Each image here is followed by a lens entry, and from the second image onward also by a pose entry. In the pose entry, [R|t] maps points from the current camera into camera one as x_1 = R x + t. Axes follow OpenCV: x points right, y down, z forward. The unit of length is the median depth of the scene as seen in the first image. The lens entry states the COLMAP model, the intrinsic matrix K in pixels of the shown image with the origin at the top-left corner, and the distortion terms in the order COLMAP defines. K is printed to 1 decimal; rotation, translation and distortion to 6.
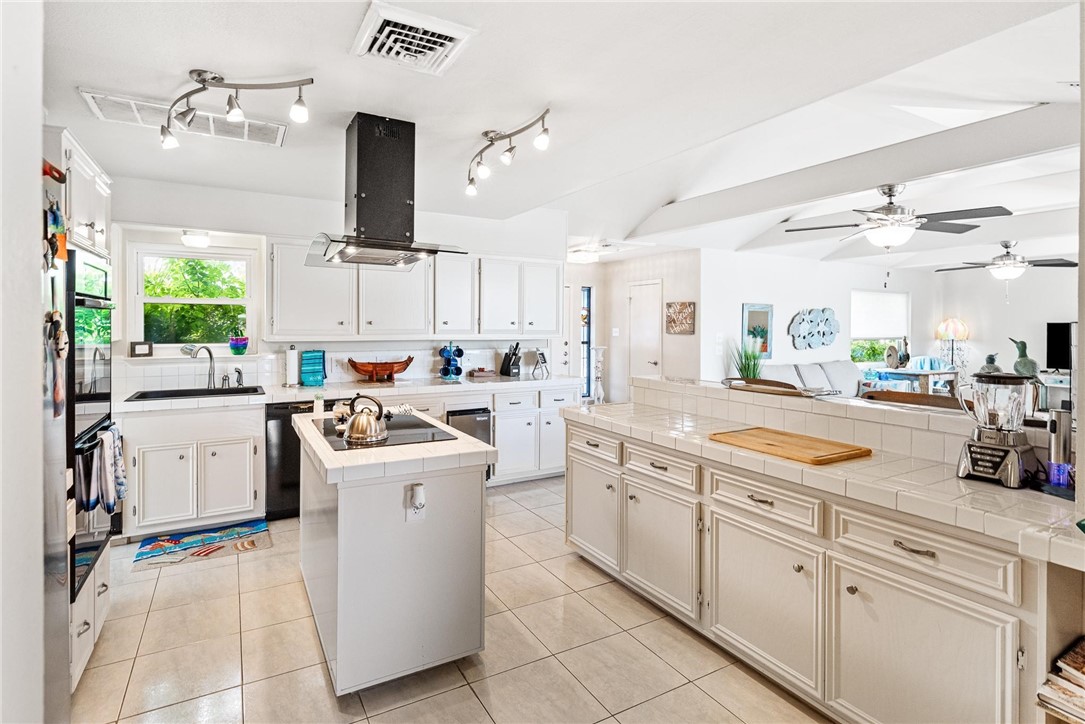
lens RADIAL K [[527.5, 0, 510.1], [0, 527.5, 328.8], [0, 0, 1]] dist [0.004421, 0.001106]
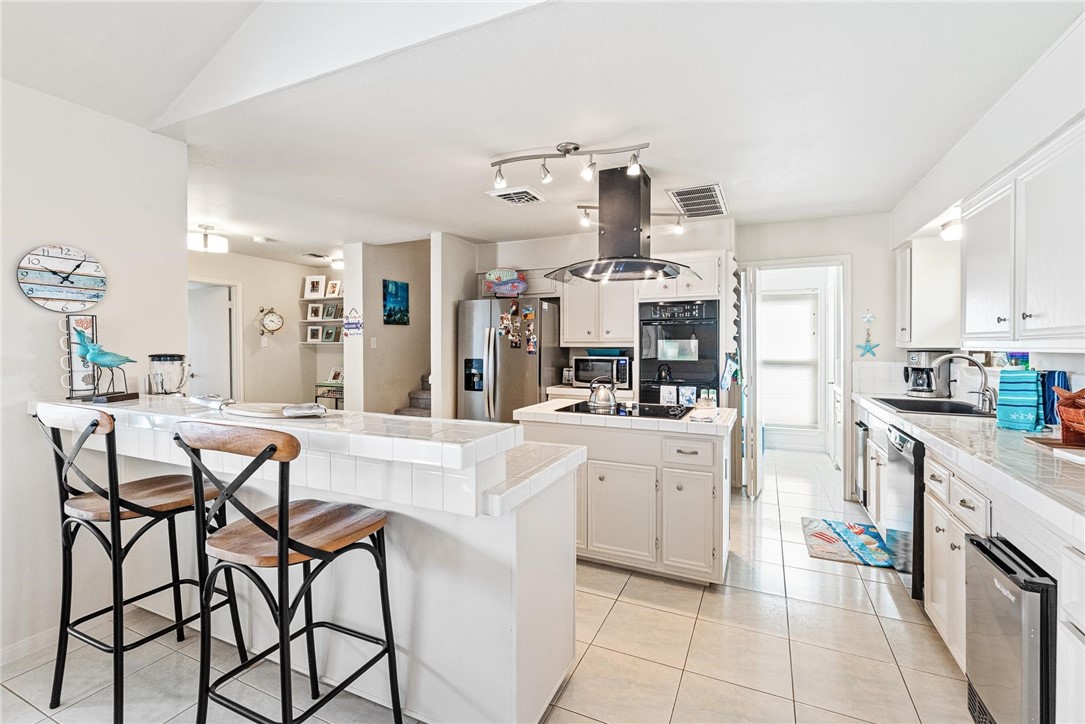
lens RADIAL K [[474.5, 0, 547.0], [0, 474.5, 354.7], [0, 0, 1]] dist [0.001234, 0.000689]
pose [[-0.798001, 0.005299, -0.602633, 0.206754], [-0.011390, 0.999650, 0.023872, 0.010634], [0.602549, 0.025914, -0.797661, 0.618286]]
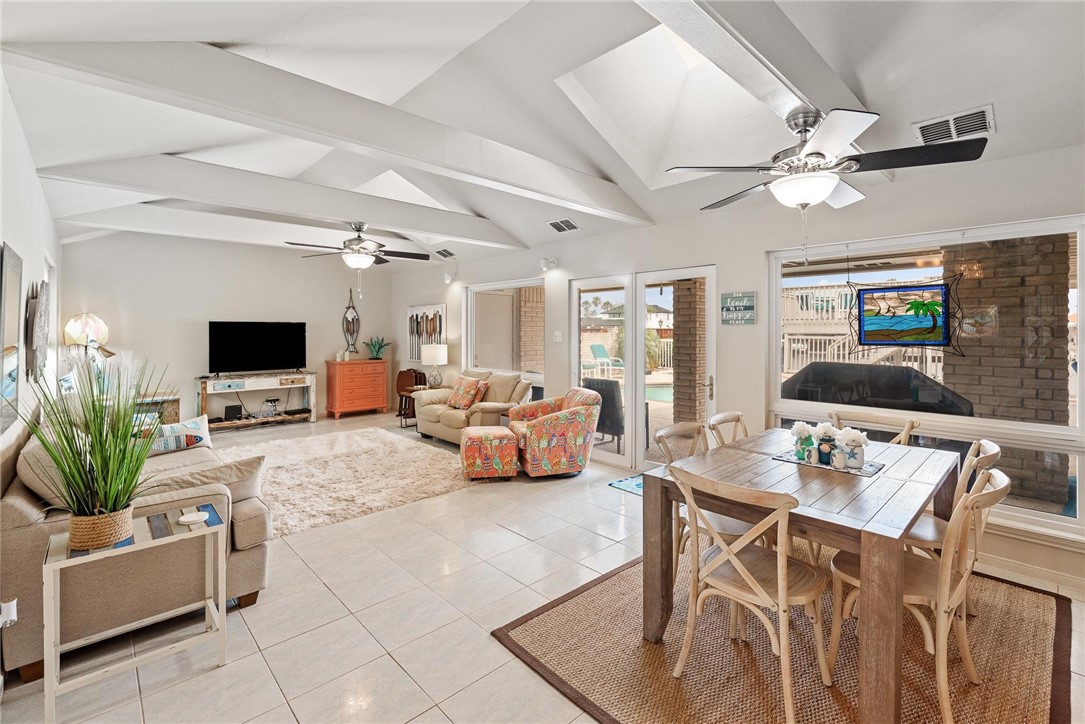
lens RADIAL K [[474.5, 0, 551.4], [0, 474.5, 331.8], [0, 0, 1]] dist [0.001234, 0.000689]
pose [[-0.268280, -0.009251, 0.963297, 0.104292], [0.004633, 0.999930, 0.010893, -0.000955], [-0.963330, 0.007385, -0.268218, 0.713718]]
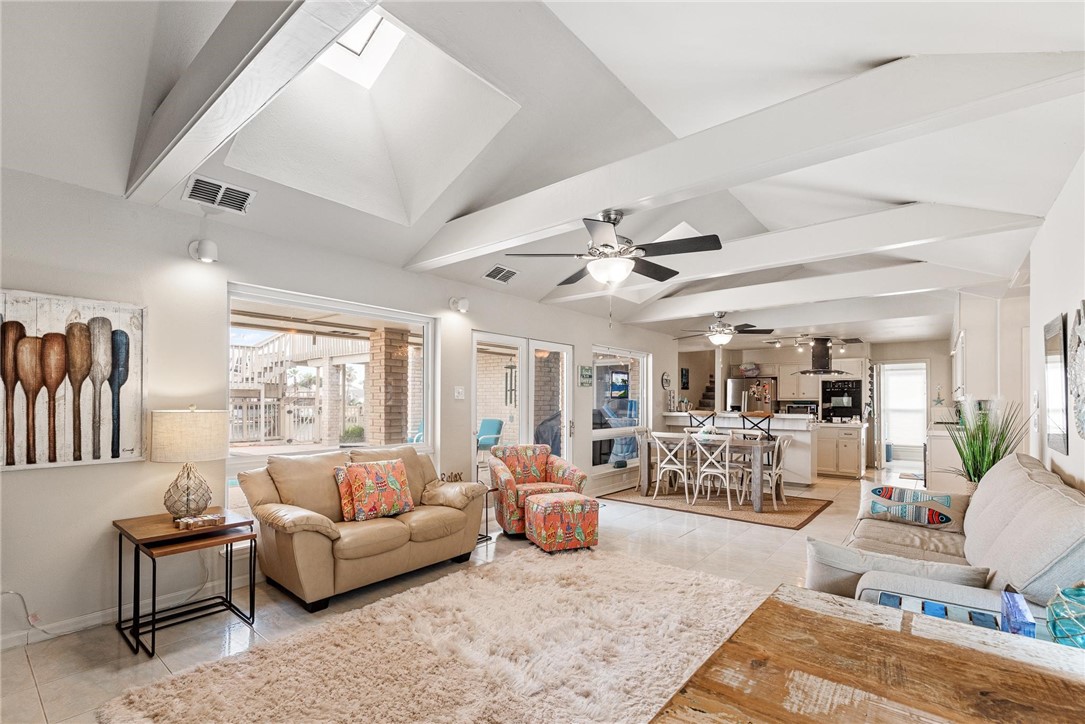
lens RADIAL K [[474.5, 0, 540.3], [0, 474.5, 397.4], [0, 0, 1]] dist [0.001234, 0.000689]
pose [[-0.928553, -0.015628, -0.370872, 0.925636], [-0.016683, 0.999861, -0.000362, 0.018618], [0.370826, 0.005851, -0.928684, 1.118057]]
